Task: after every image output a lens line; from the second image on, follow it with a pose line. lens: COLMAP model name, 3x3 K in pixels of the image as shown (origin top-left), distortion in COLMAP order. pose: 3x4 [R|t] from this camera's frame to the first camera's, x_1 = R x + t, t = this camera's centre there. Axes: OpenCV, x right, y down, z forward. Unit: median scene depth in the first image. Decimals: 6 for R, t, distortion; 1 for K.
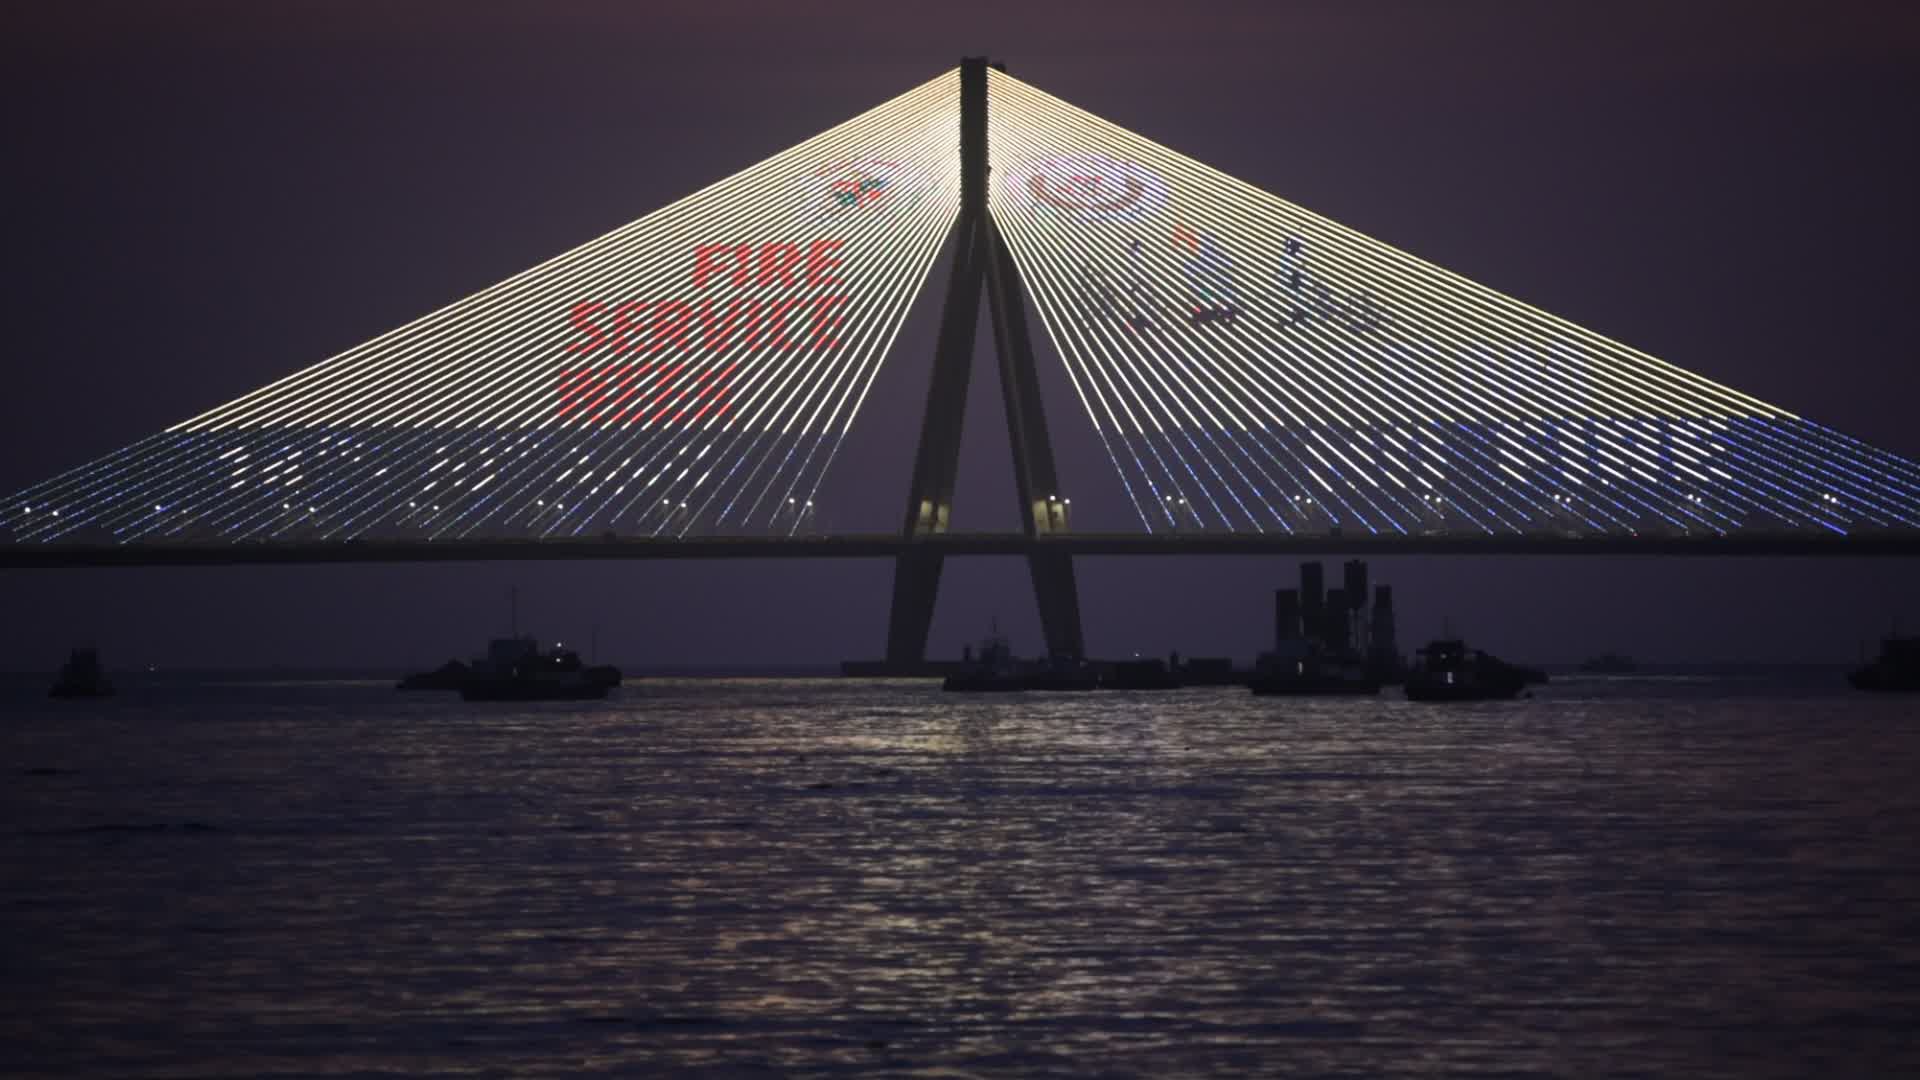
lens RADIAL K [[5383.0, 0, 960.0], [0, 5383.0, 540.0], [0, 0, 1]] dist [0.412610, -0.283815]
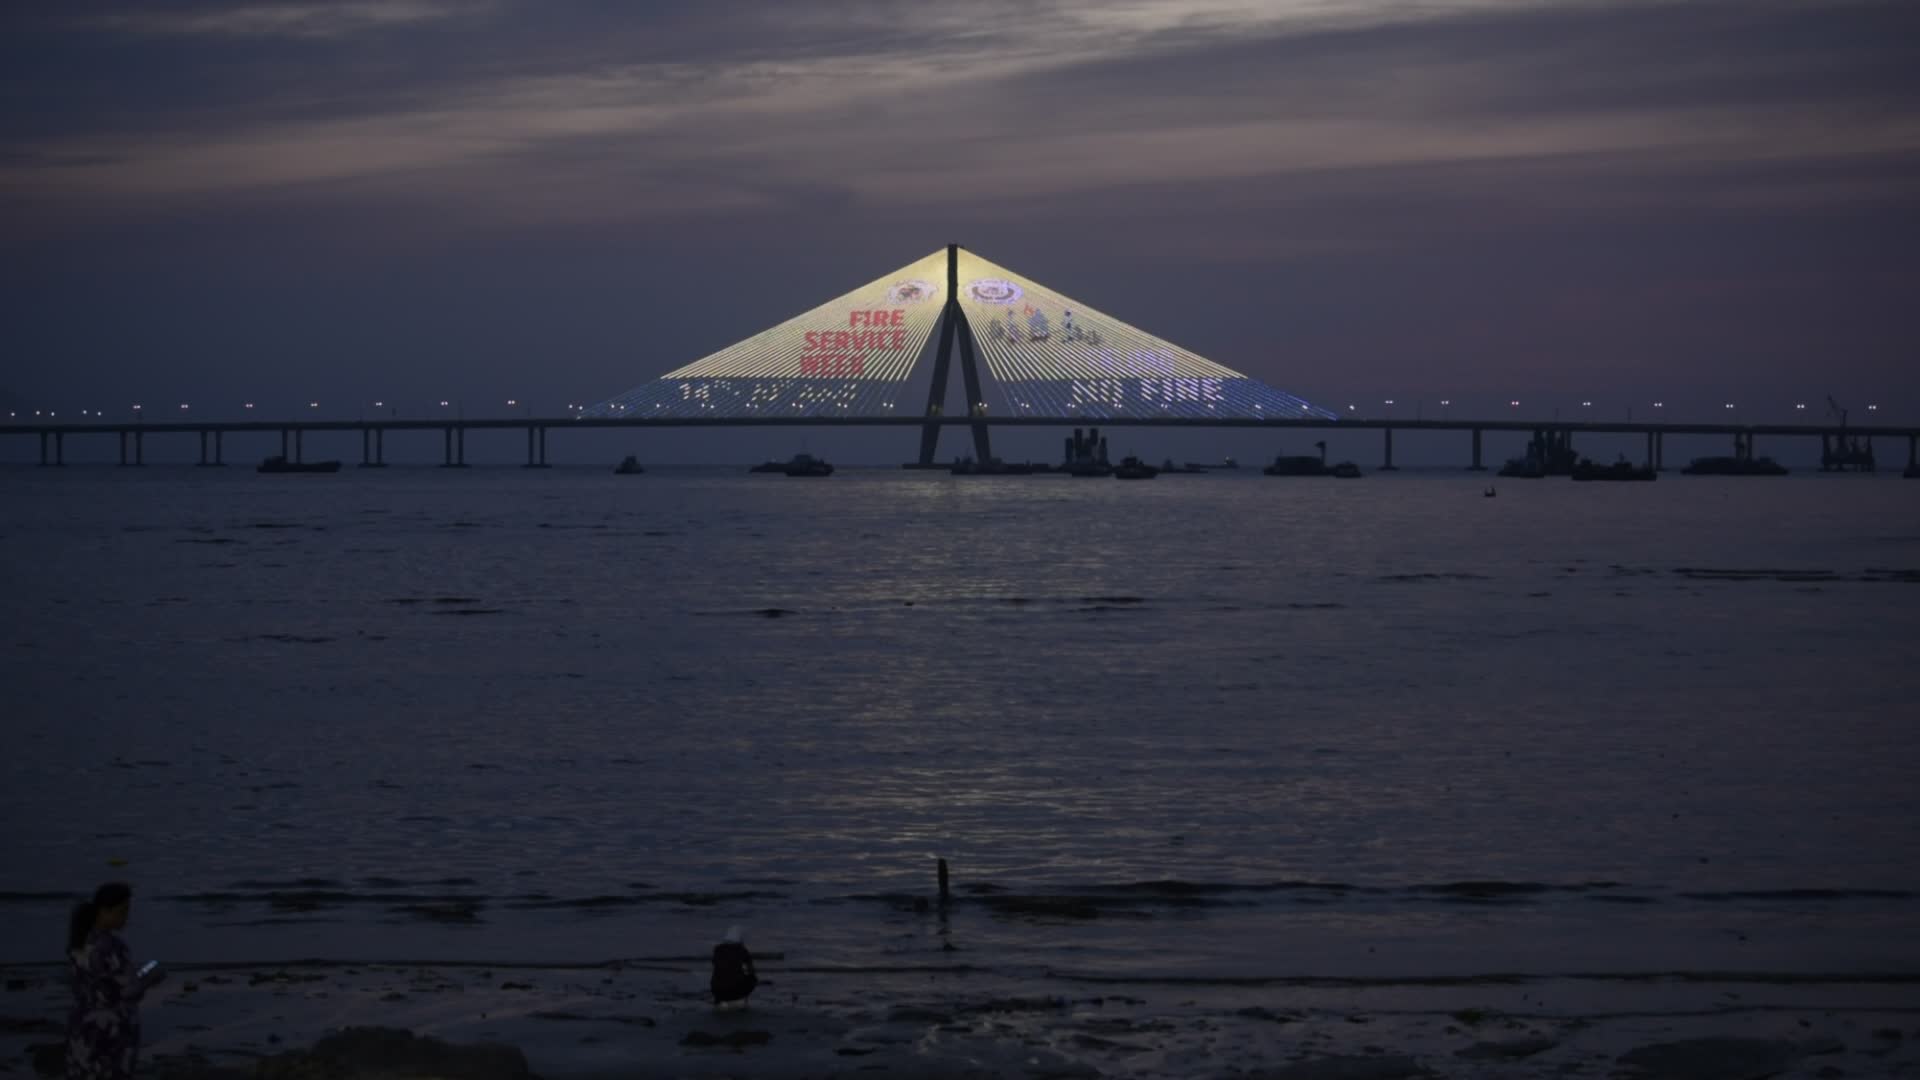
lens RADIAL K [[4010.9, 0, 960.0], [0, 4010.9, 540.0], [0, 0, 1]] dist [0.065476, -0.499740]
pose [[0.998833, 0.005122, 0.048029, -0.091149], [-0.006726, 0.999423, 0.033282, -0.006619], [-0.047831, -0.033566, 0.998291, -1.045514]]
